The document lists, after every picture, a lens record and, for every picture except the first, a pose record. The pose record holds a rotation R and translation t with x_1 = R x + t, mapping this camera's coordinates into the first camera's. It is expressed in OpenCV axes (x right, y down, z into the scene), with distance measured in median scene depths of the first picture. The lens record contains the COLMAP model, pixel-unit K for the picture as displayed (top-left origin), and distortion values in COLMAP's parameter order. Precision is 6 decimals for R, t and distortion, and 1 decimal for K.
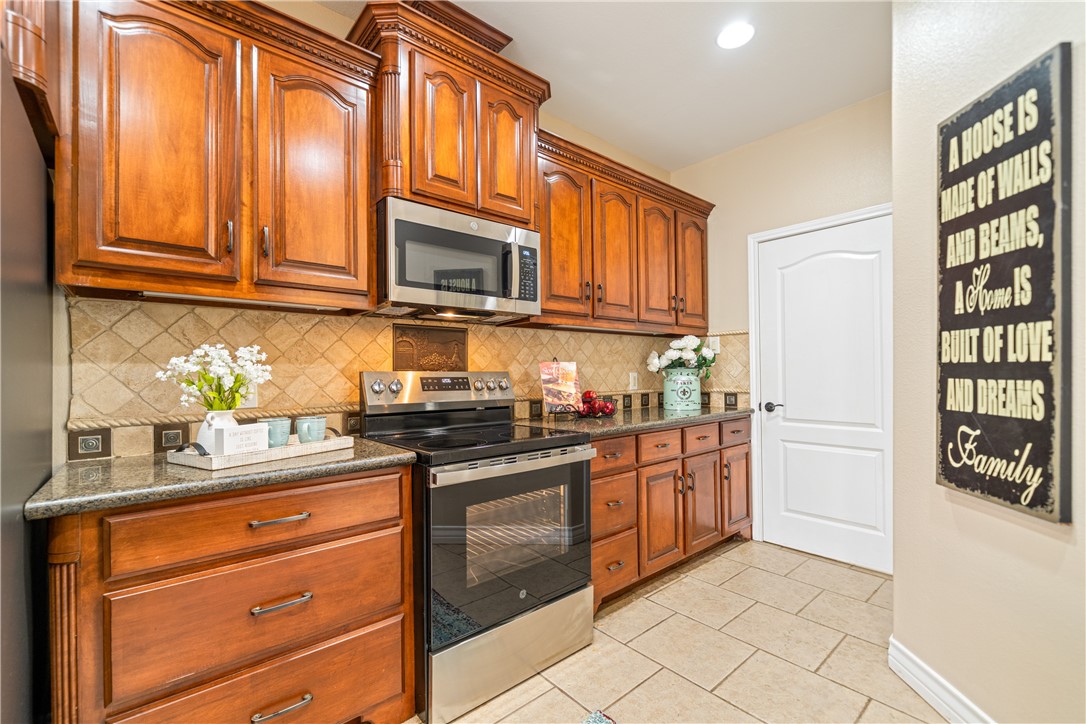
lens RADIAL K [[464.0, 0, 538.7], [0, 464.0, 369.4], [0, 0, 1]] dist [0.001463, -0.000266]
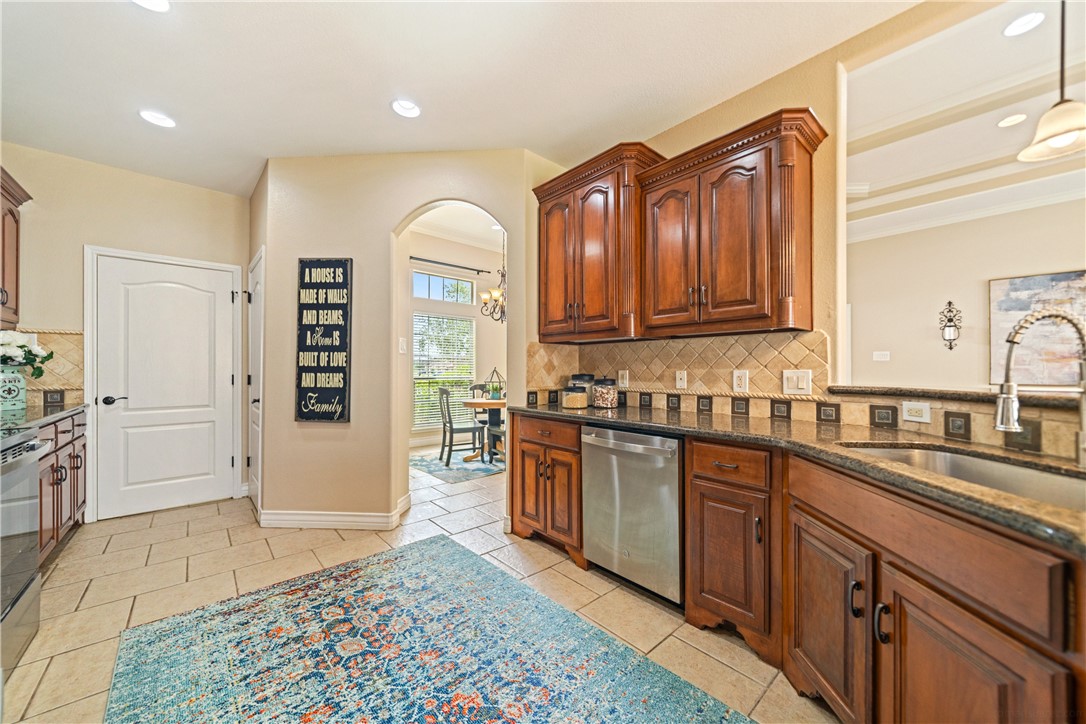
lens RADIAL K [[395.7, 0, 533.4], [0, 395.7, 366.4], [0, 0, 1]] dist [0.000885, 0.000151]
pose [[0.026824, 0.016526, 0.999504, -1.053812], [-0.007113, 0.999841, -0.016341, 0.011230], [-0.999615, -0.006671, 0.026938, -0.179558]]
